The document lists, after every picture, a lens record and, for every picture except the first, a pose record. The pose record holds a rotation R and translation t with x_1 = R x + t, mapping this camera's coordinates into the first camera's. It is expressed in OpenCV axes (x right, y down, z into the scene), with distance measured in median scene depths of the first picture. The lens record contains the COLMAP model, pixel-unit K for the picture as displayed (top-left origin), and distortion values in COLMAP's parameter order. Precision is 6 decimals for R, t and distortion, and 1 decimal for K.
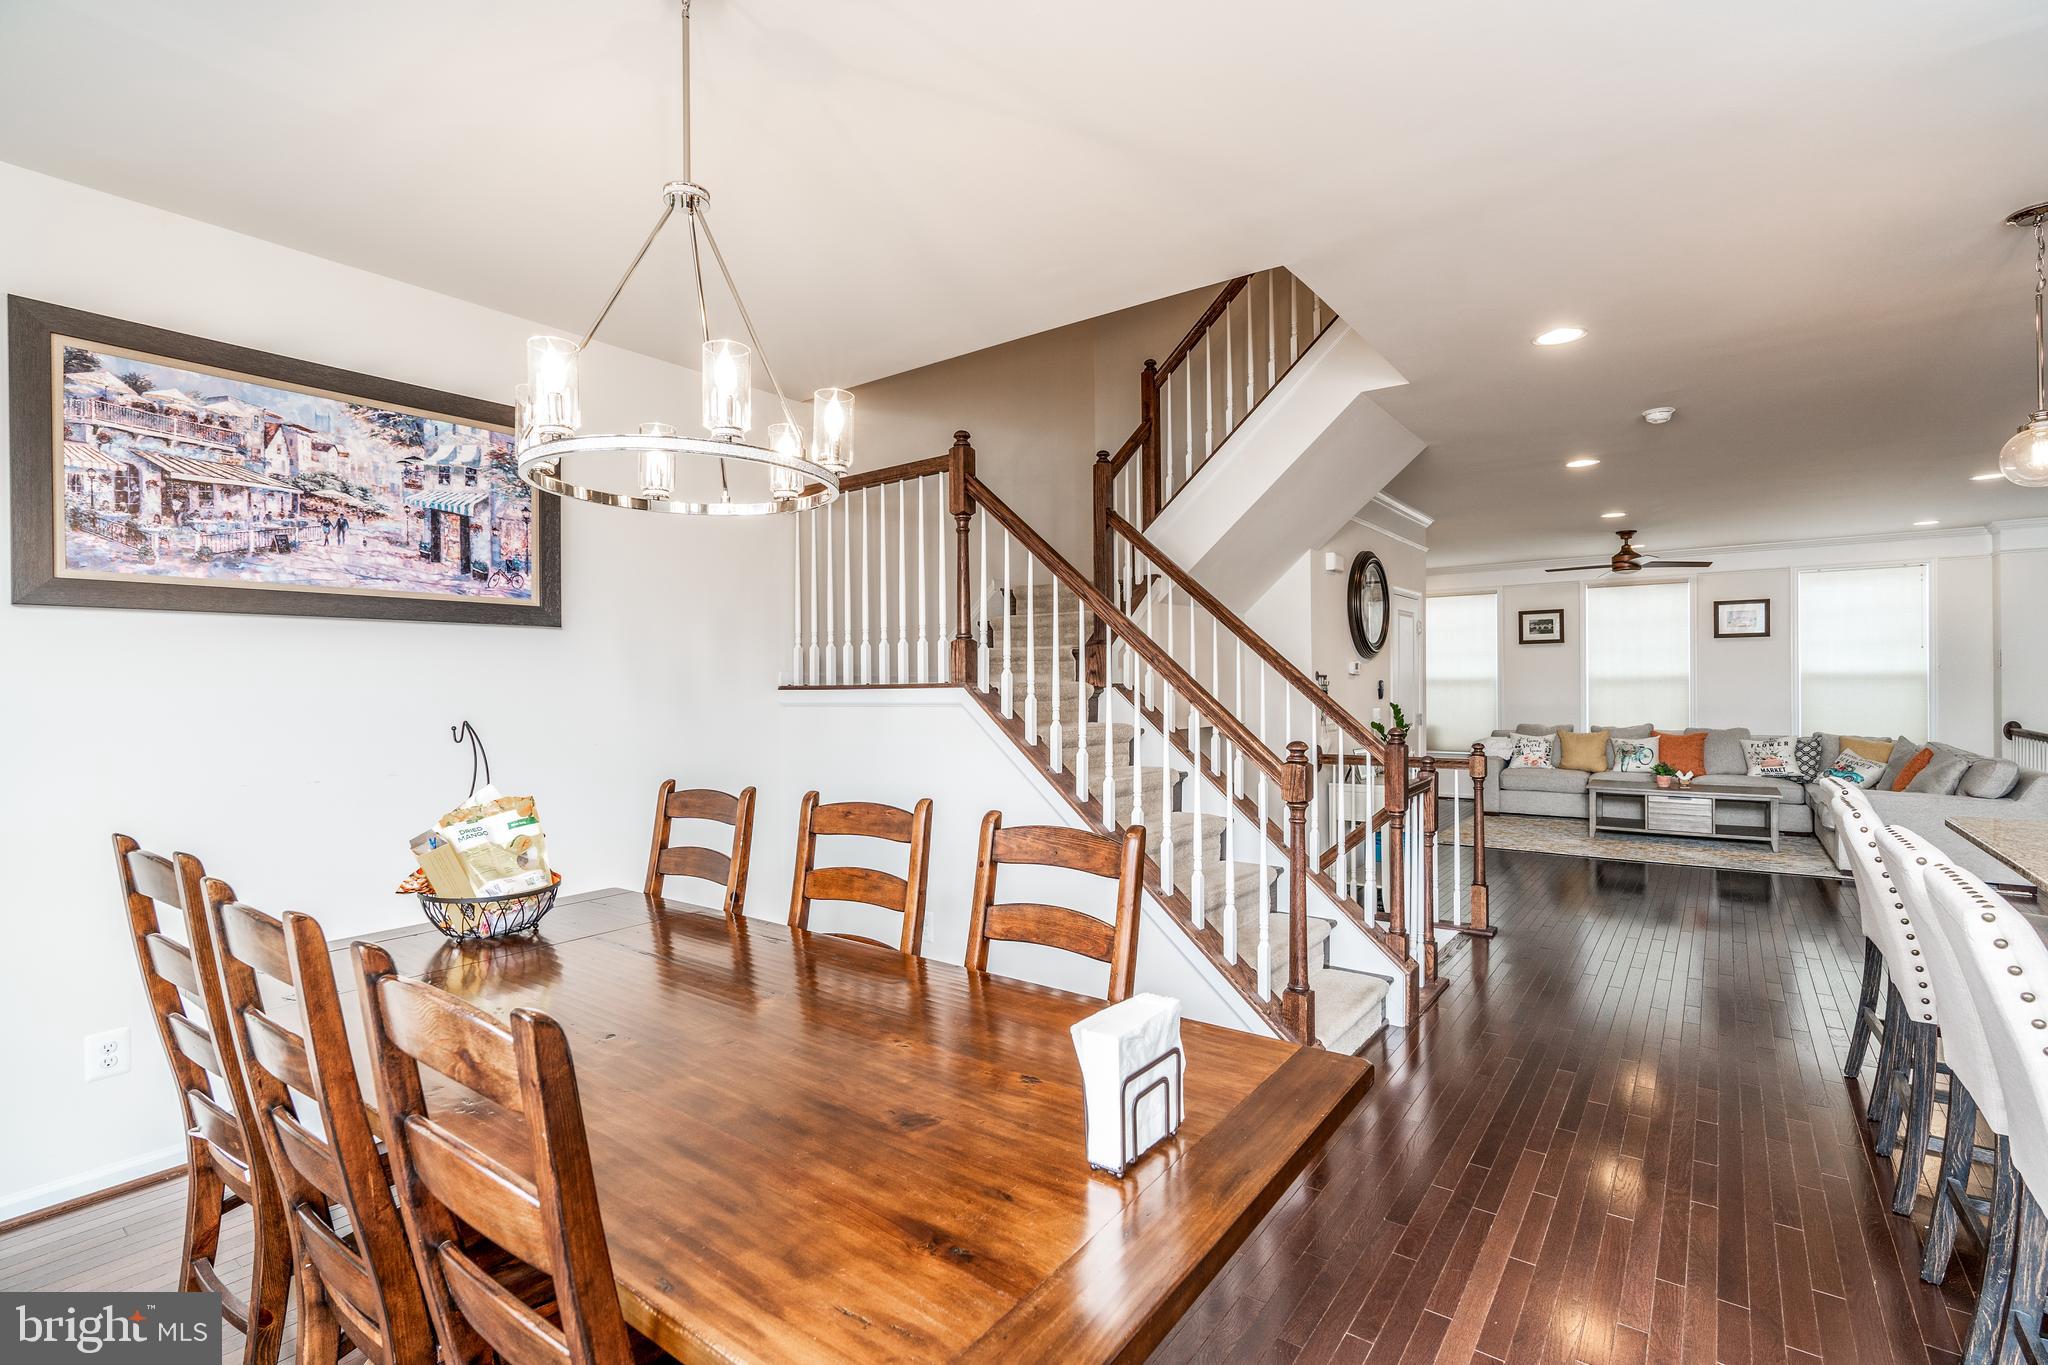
lens RADIAL K [[942.9, 0, 1029.0], [0, 942.9, 686.9], [0, 0, 1]] dist [-0.004902, -0.000701]
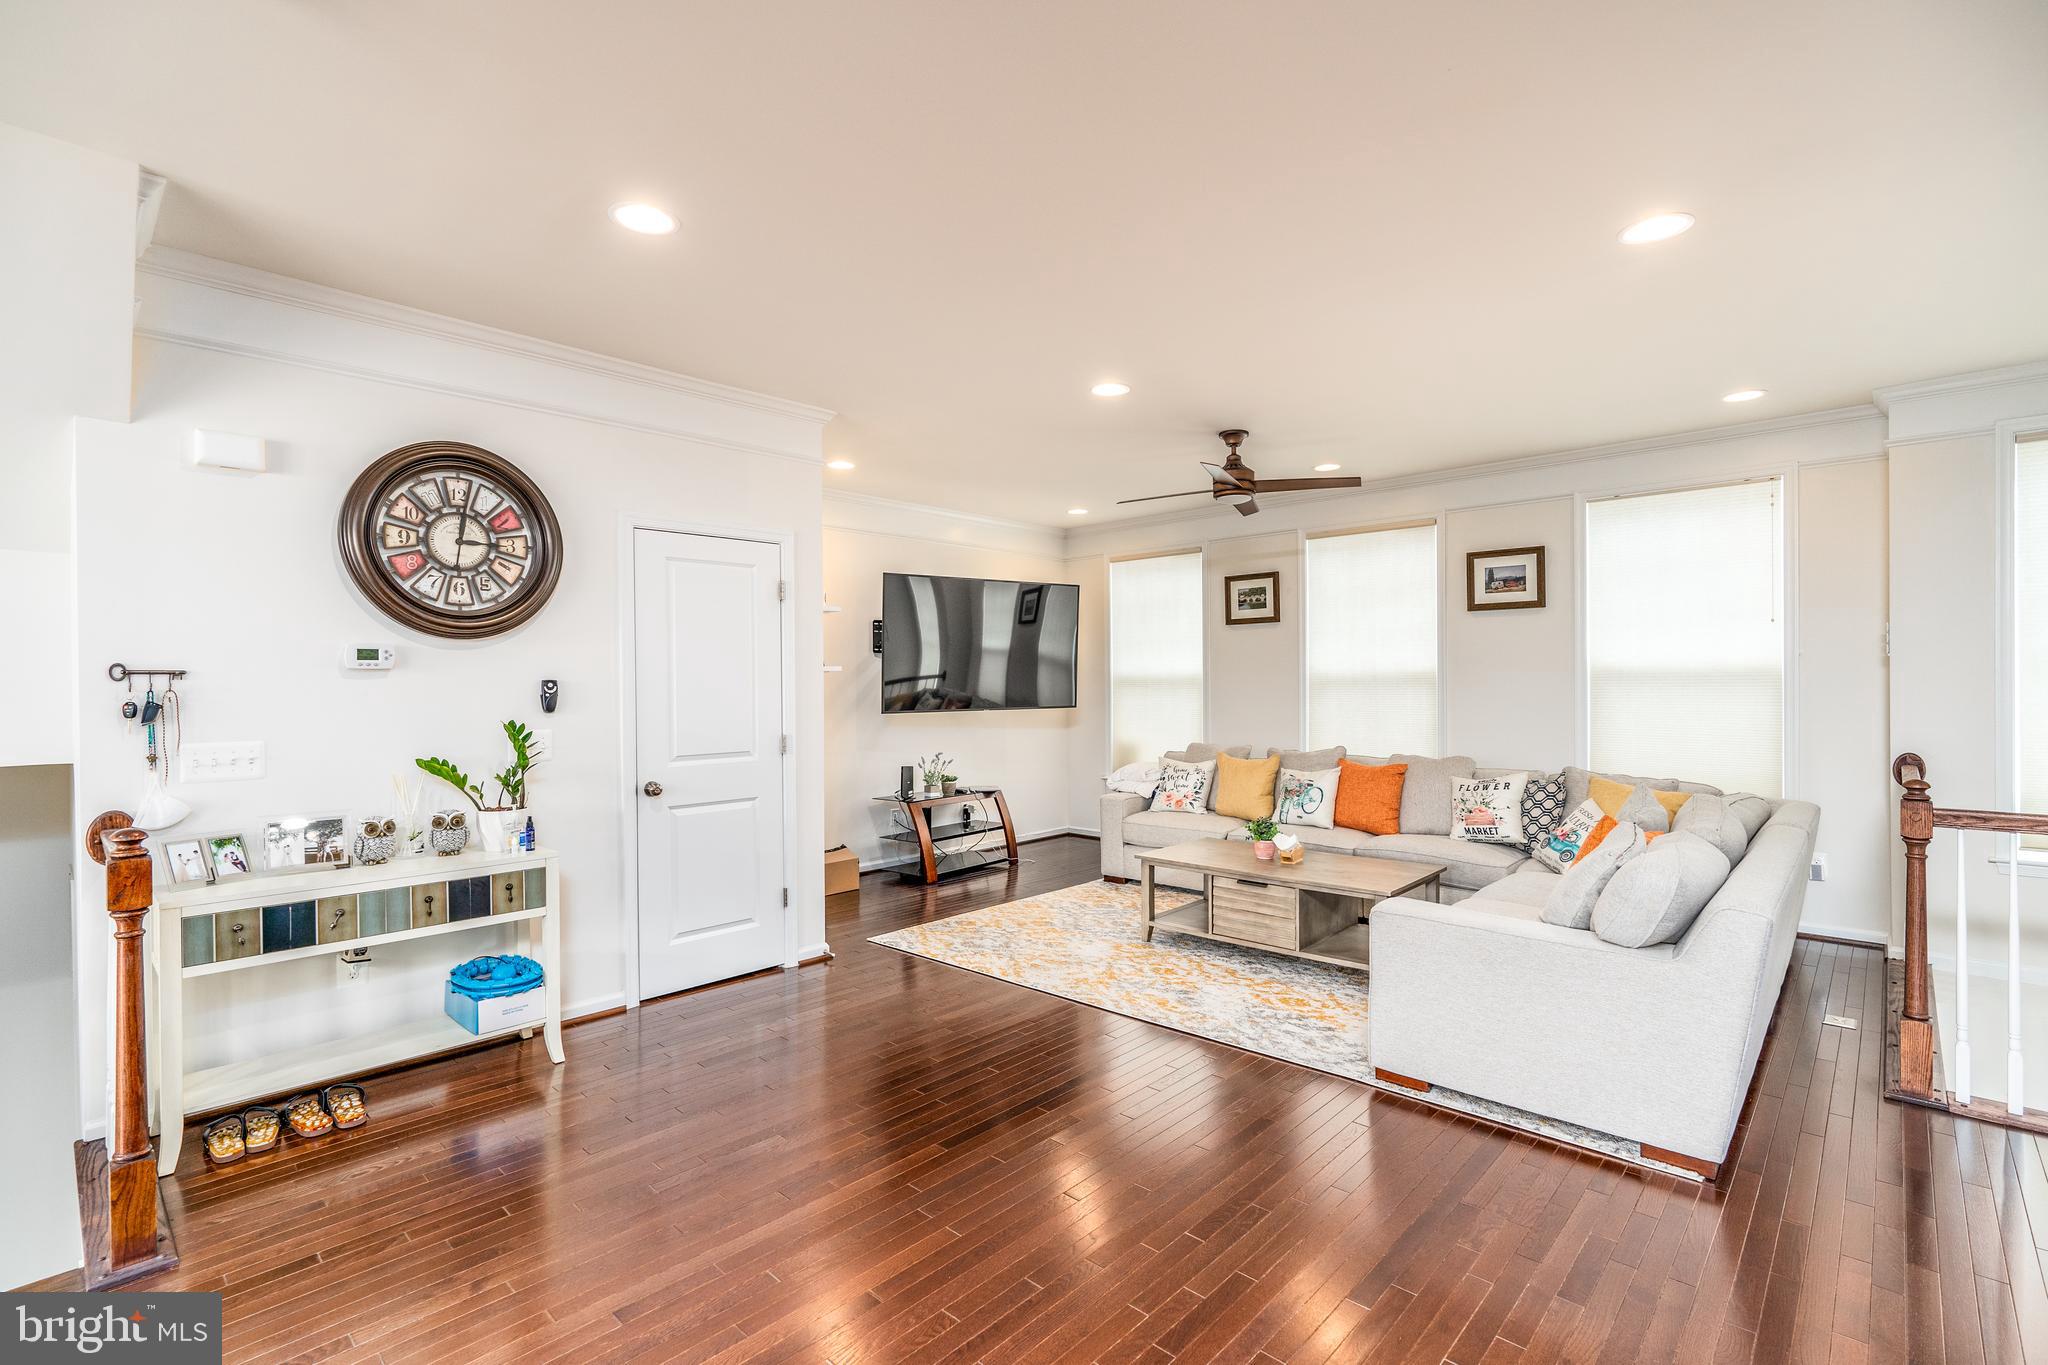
lens RADIAL K [[942.9, 0, 1032.3], [0, 942.9, 689.6], [0, 0, 1]] dist [-0.004902, -0.000701]
pose [[0.994166, 0.002594, -0.107829, 0.525408], [-0.002232, 0.999991, 0.003472, -0.000742], [0.107837, -0.003211, 0.994163, 0.352773]]
